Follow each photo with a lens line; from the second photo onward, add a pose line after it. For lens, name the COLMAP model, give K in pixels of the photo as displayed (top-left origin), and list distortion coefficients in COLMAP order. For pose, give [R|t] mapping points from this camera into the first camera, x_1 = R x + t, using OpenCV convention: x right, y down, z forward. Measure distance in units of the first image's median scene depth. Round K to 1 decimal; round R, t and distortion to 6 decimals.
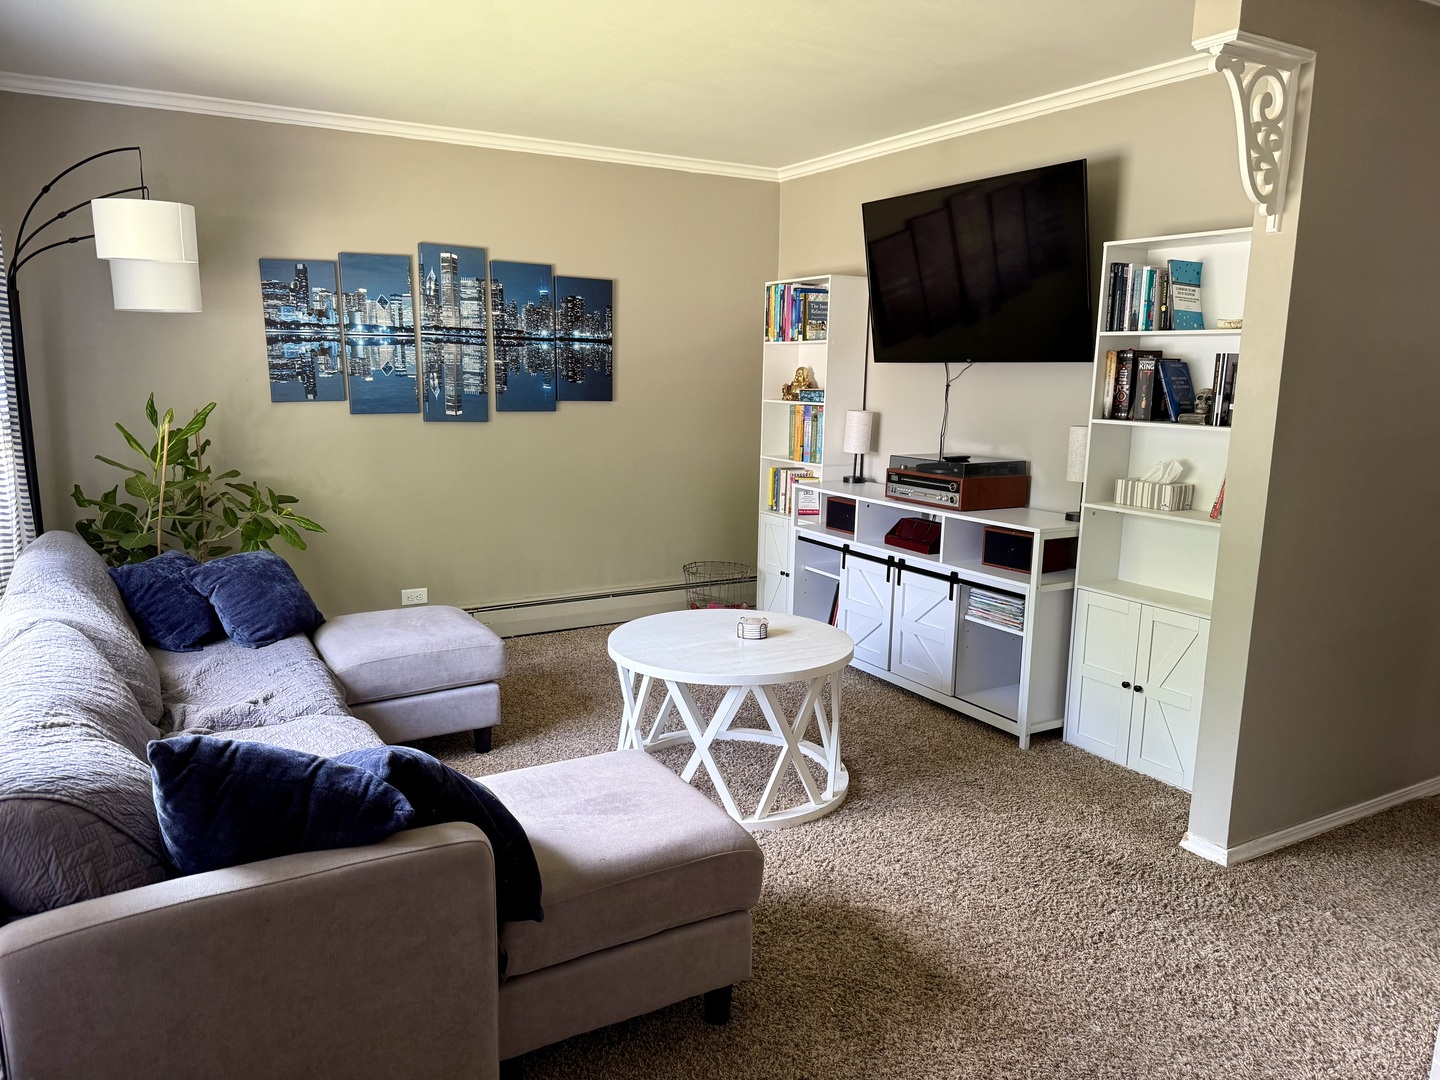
lens RADIAL K [[1029.7, 0, 720.0], [0, 1029.7, 540.0], [0, 0, 1]] dist [0.140677, -0.194537]
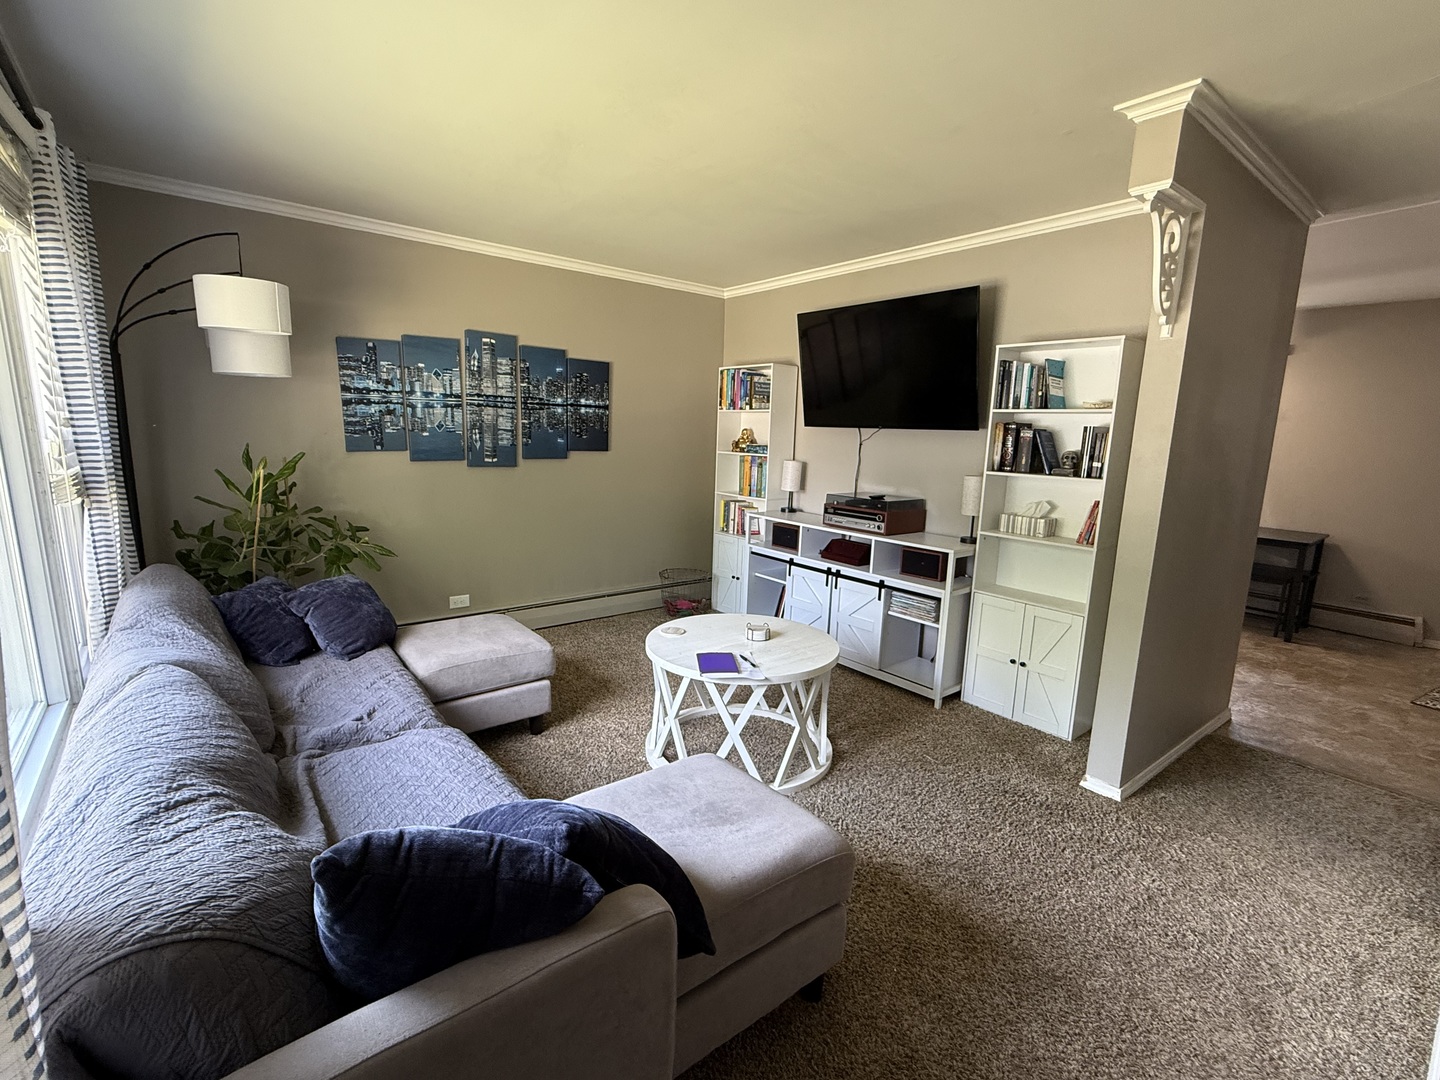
lens RADIAL K [[660.9, 0, 721.4], [0, 660.9, 533.9], [0, 0, 1]] dist [0.032893, -0.021328]
pose [[0.988506, -0.007847, 0.150977, -0.116515], [0.008753, 0.999947, -0.005342, -0.027442], [-0.150927, 0.006602, 0.988523, 0.162355]]
